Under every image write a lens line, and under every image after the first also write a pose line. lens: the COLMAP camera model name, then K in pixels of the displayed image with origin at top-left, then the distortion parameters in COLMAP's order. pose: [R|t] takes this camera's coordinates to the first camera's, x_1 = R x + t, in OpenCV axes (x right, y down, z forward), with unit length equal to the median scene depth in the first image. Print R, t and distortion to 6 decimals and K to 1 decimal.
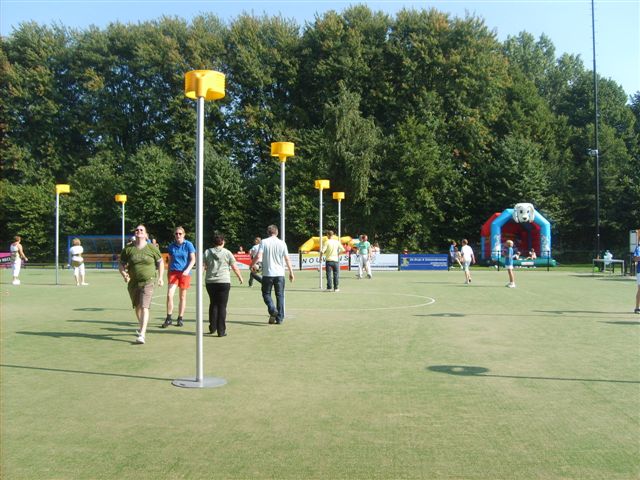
lens RADIAL K [[664.7, 0, 320.0], [0, 664.7, 240.0], [0, 0, 1]] dist [-0.121600, 0.009164]
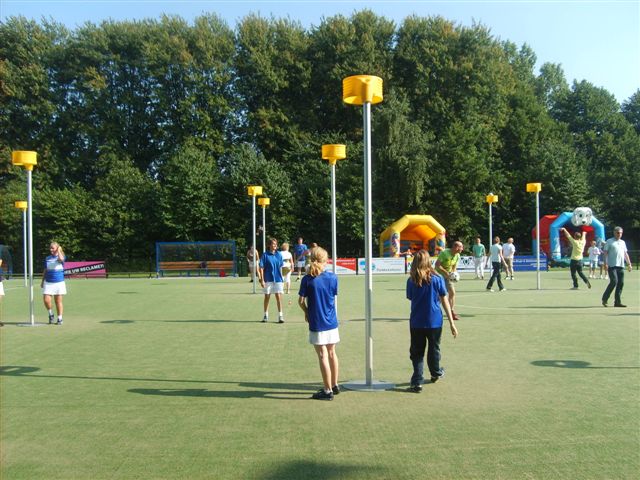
lens RADIAL K [[664.7, 0, 320.0], [0, 664.7, 240.0], [0, 0, 1]] dist [-0.121600, 0.009164]
pose [[0.991704, -0.012094, 0.127970, -0.150387], [0.013272, 0.999877, -0.008357, 0.000692], [-0.127853, 0.009986, 0.991743, 0.018581]]
